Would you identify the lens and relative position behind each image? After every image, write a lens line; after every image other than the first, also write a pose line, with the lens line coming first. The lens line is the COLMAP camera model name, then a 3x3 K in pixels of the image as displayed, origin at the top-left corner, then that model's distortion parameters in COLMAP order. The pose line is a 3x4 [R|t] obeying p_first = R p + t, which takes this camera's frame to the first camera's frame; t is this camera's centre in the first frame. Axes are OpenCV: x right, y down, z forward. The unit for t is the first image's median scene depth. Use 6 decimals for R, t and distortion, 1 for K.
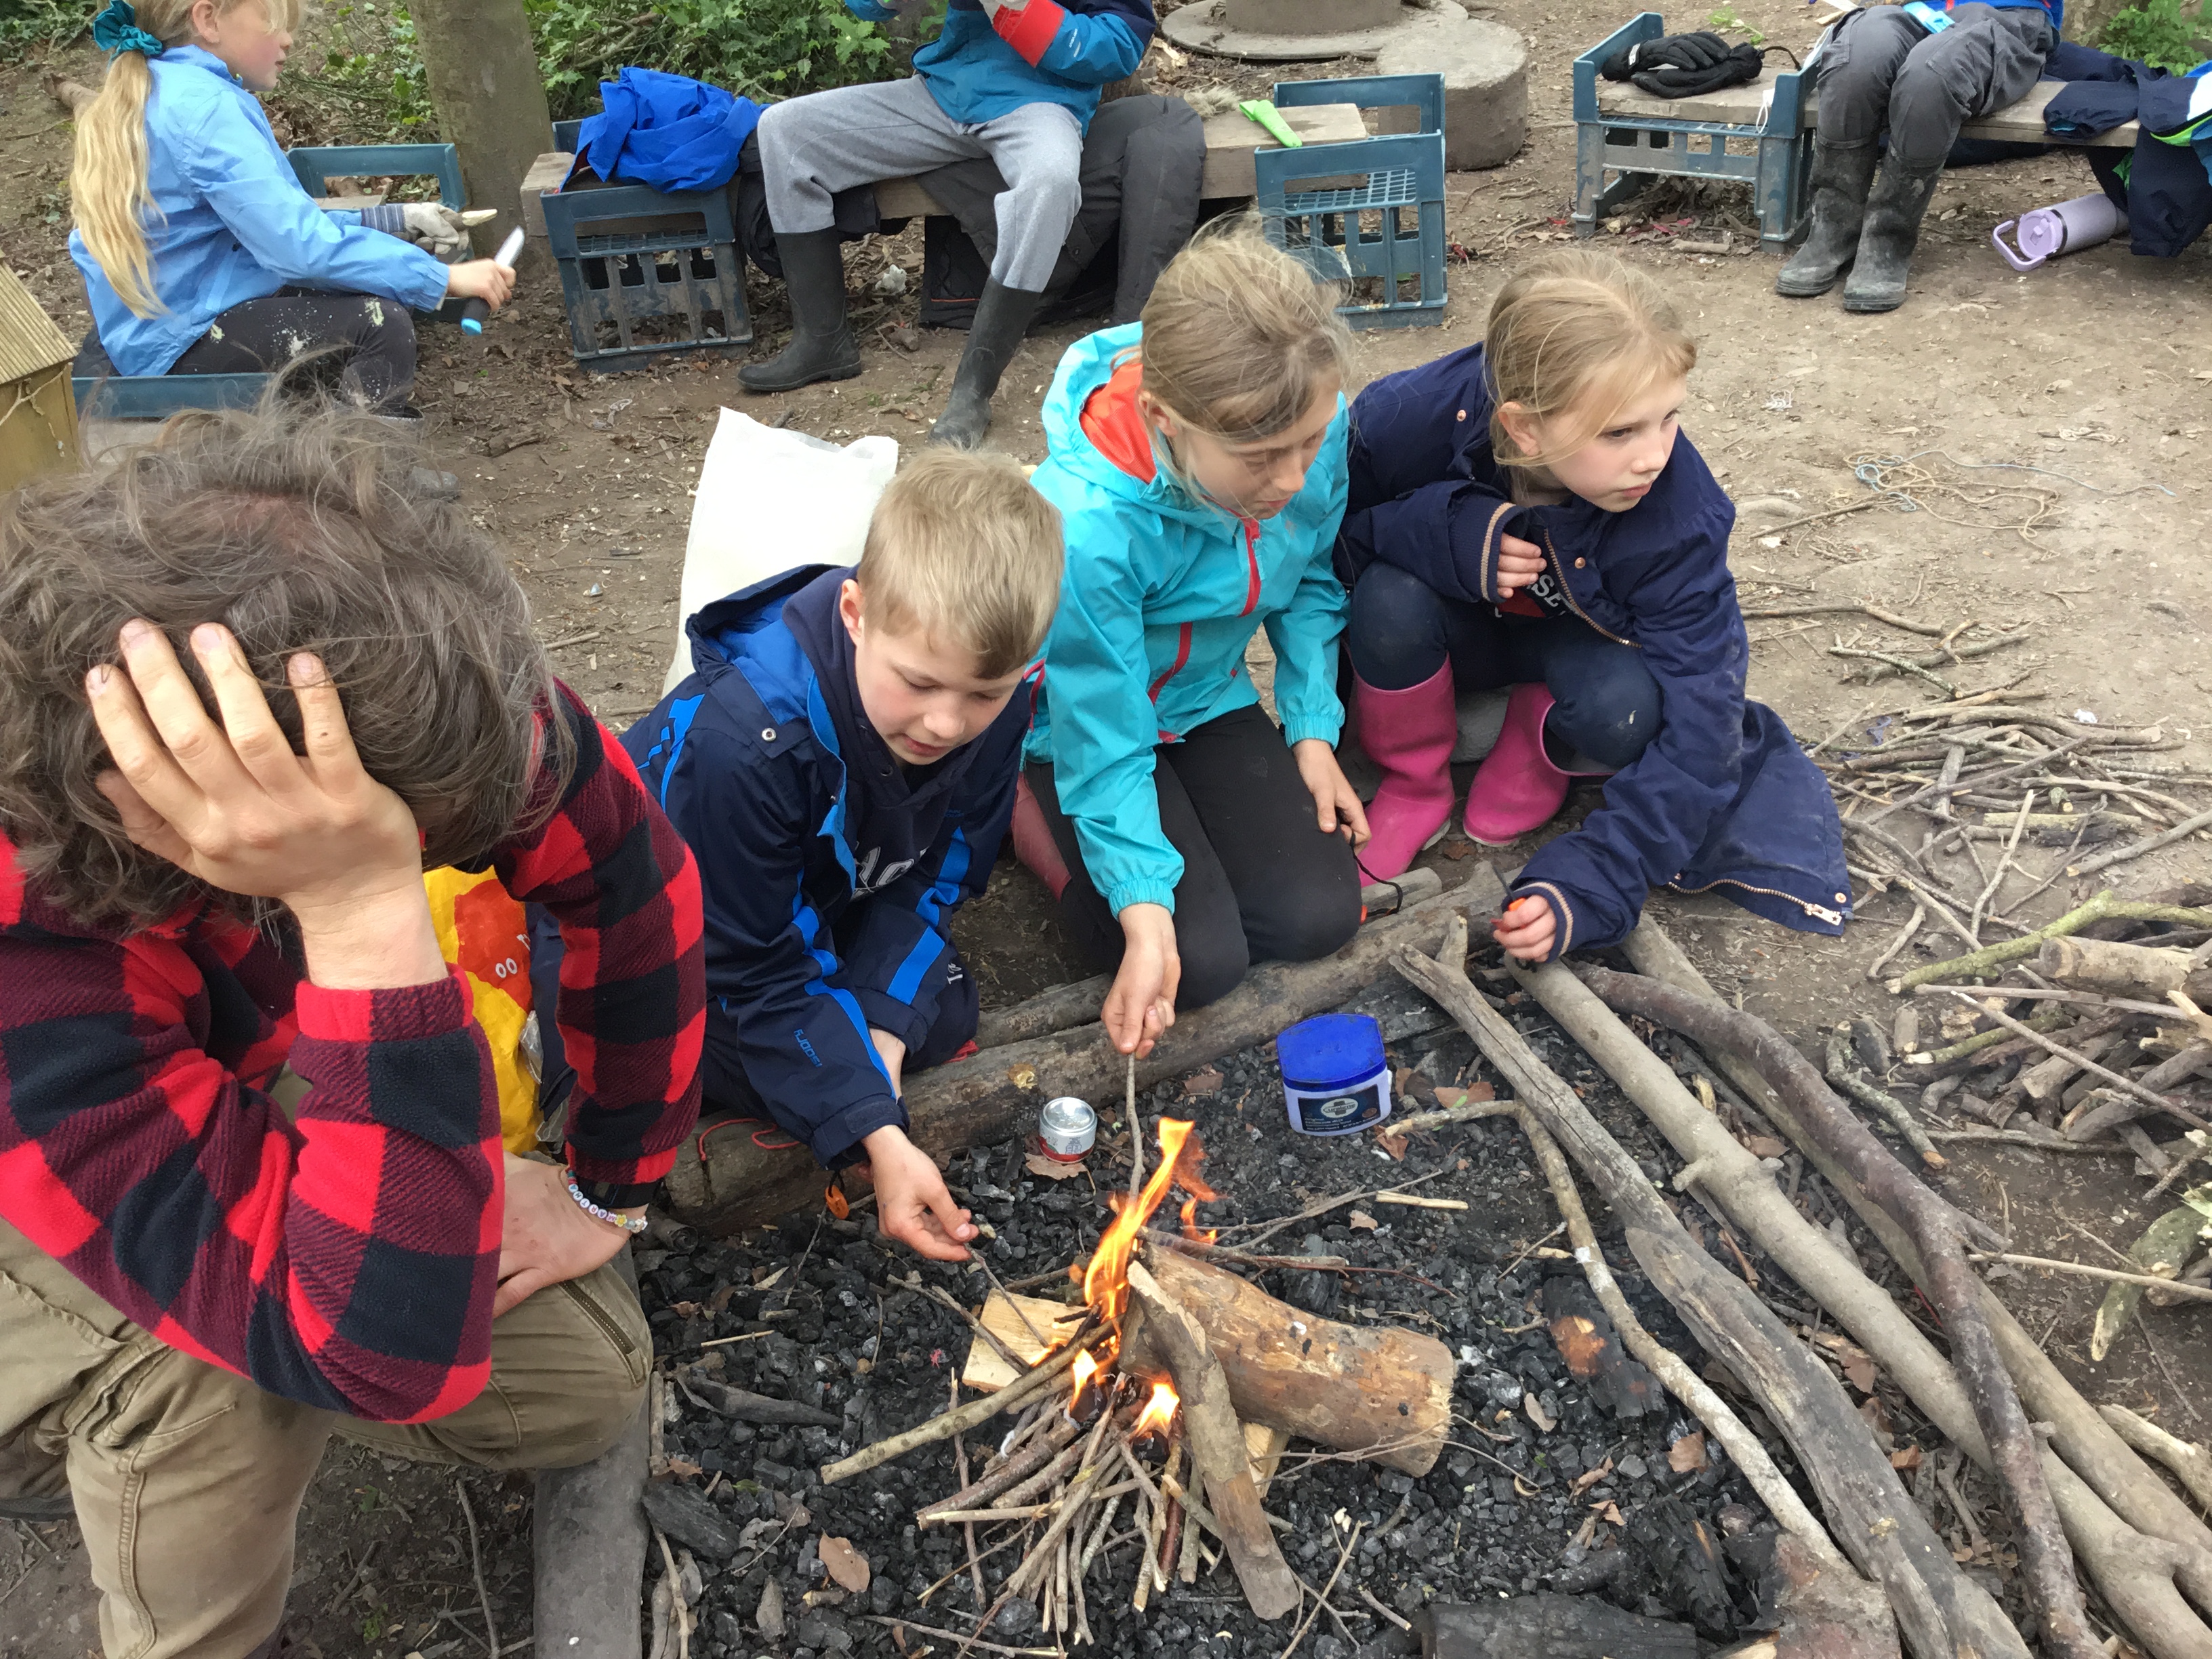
lens RADIAL K [[2067.4, 0, 1104.7], [0, 2067.4, 823.3], [0, 0, 1]] dist [0.016426, 0.000000]
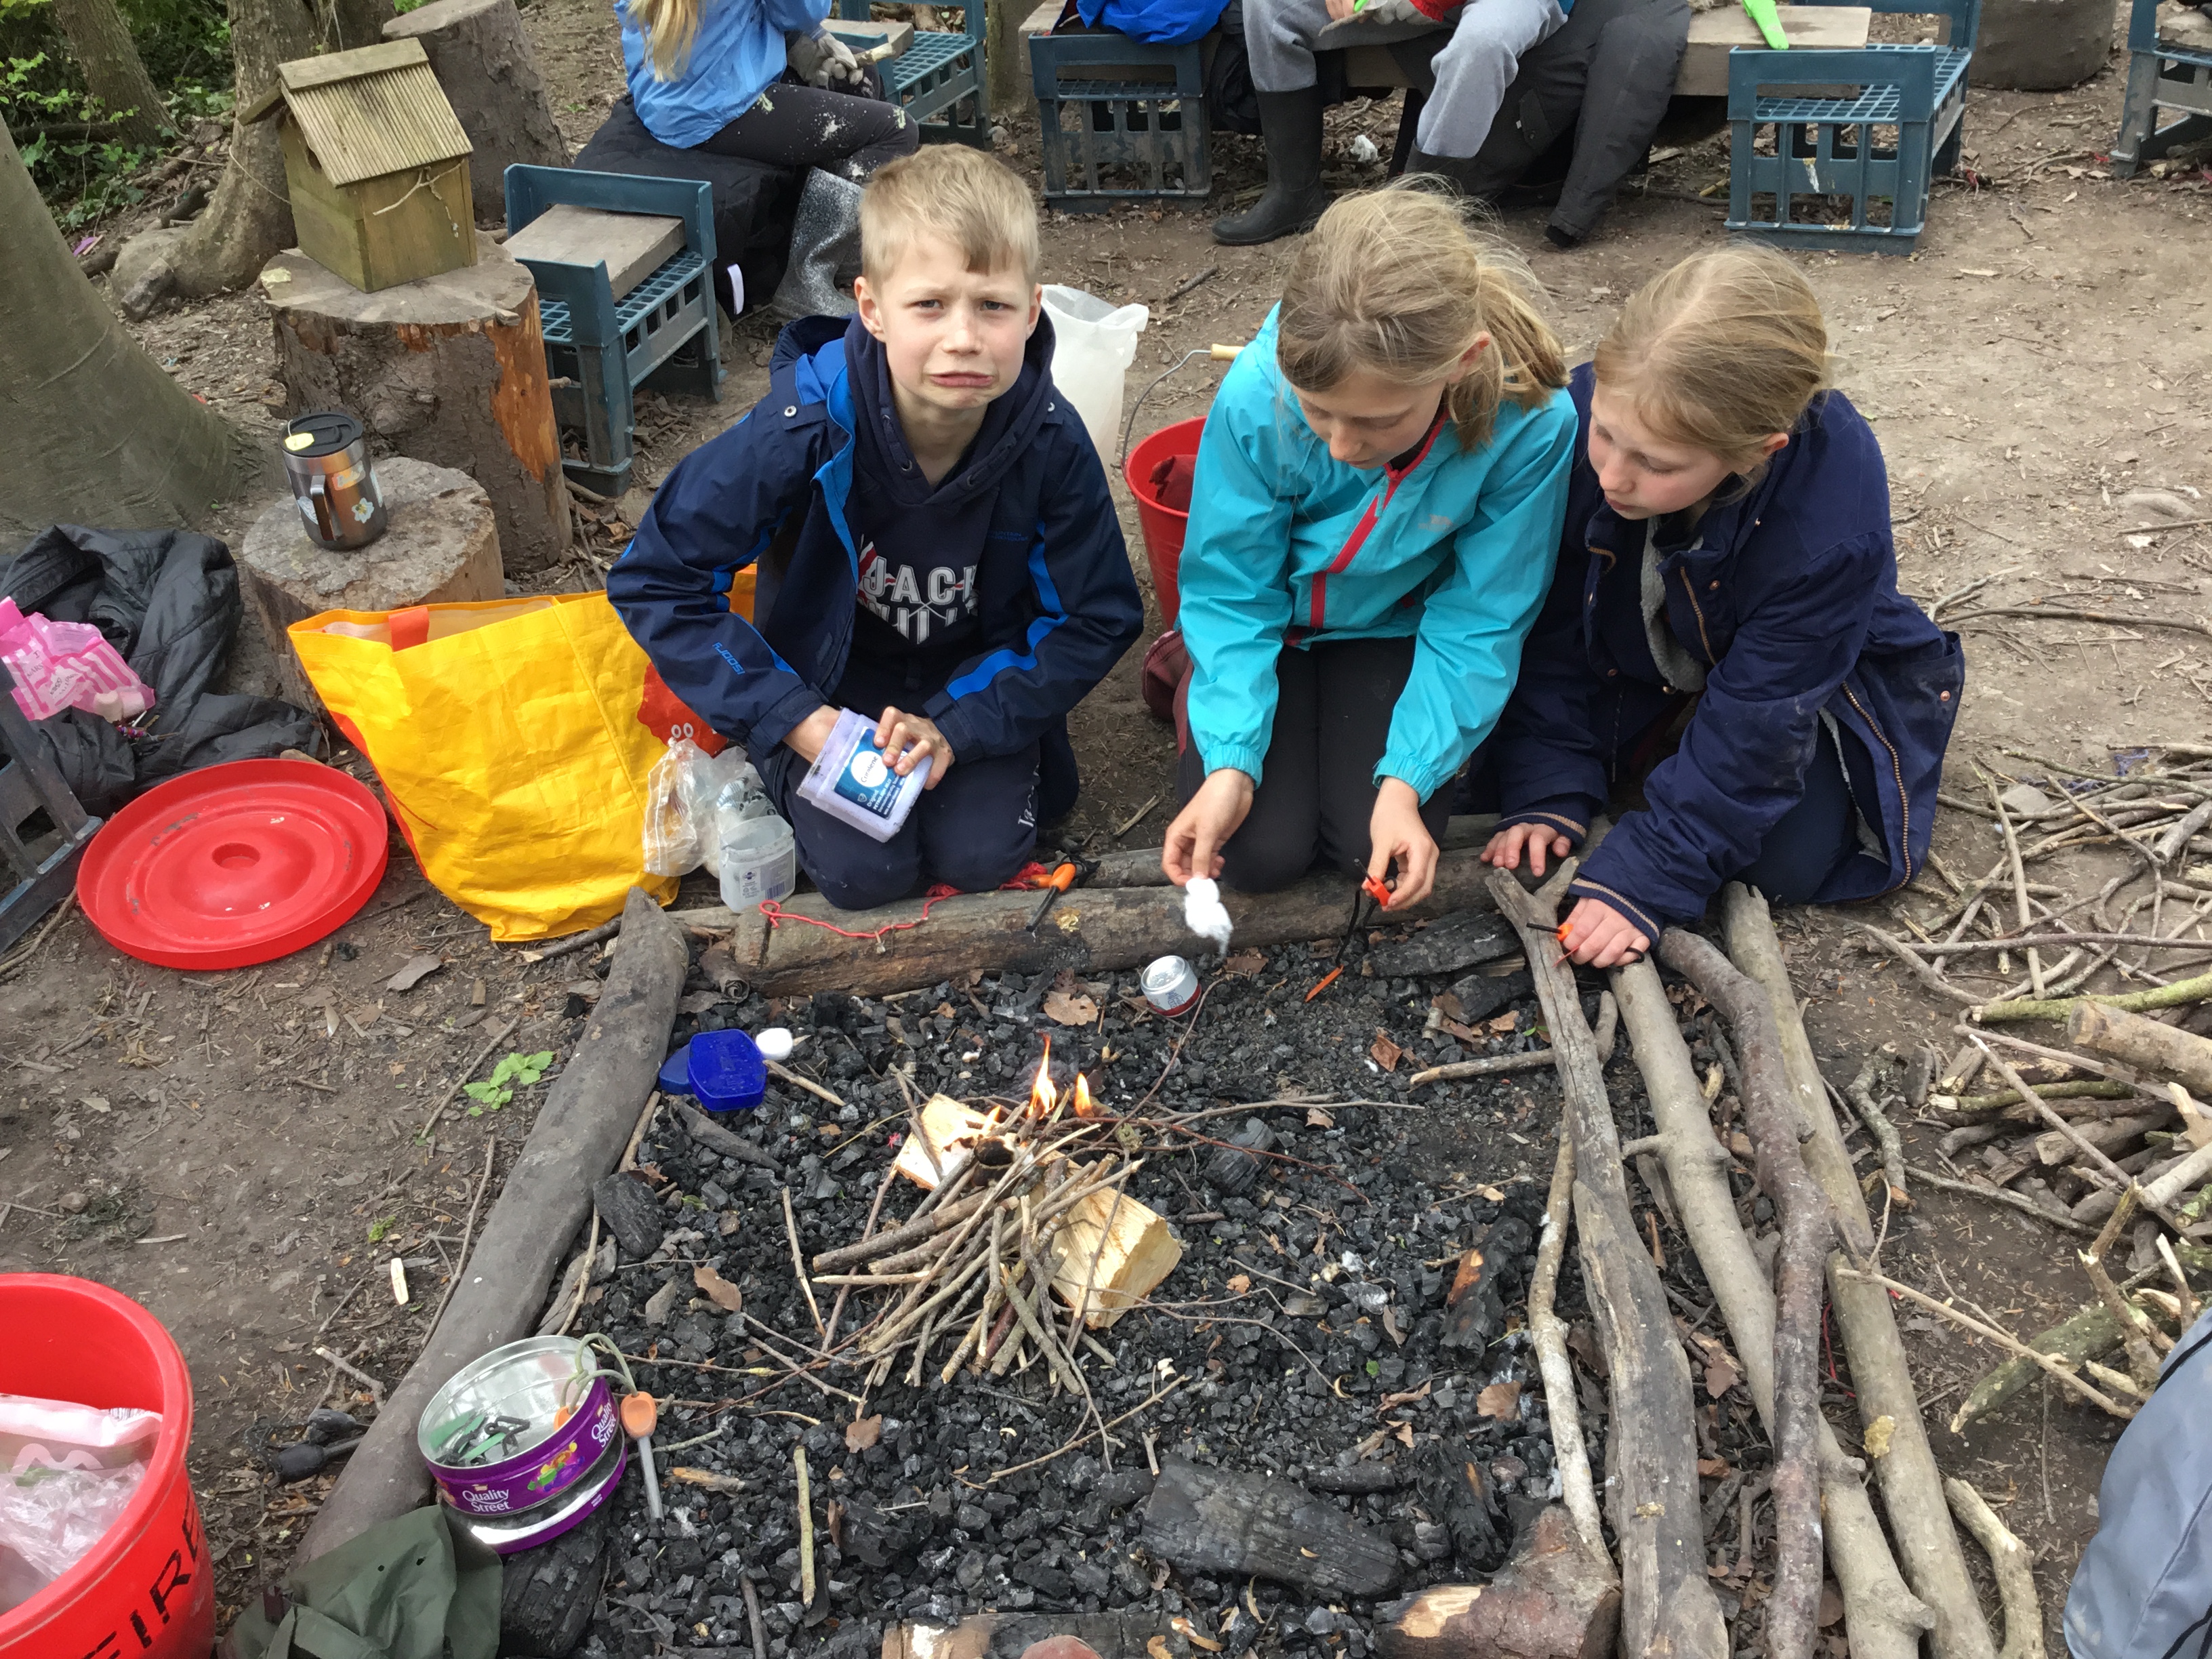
lens RADIAL K [[2067.4, 0, 1108.7], [0, 2067.4, 834.0], [0, 0, 1]] dist [0.016426, 0.000000]
pose [[0.933356, 0.199862, -0.298166, 0.293047], [-0.177306, 0.978942, 0.101166, -0.033080], [0.312106, -0.041557, 0.949138, -0.016142]]
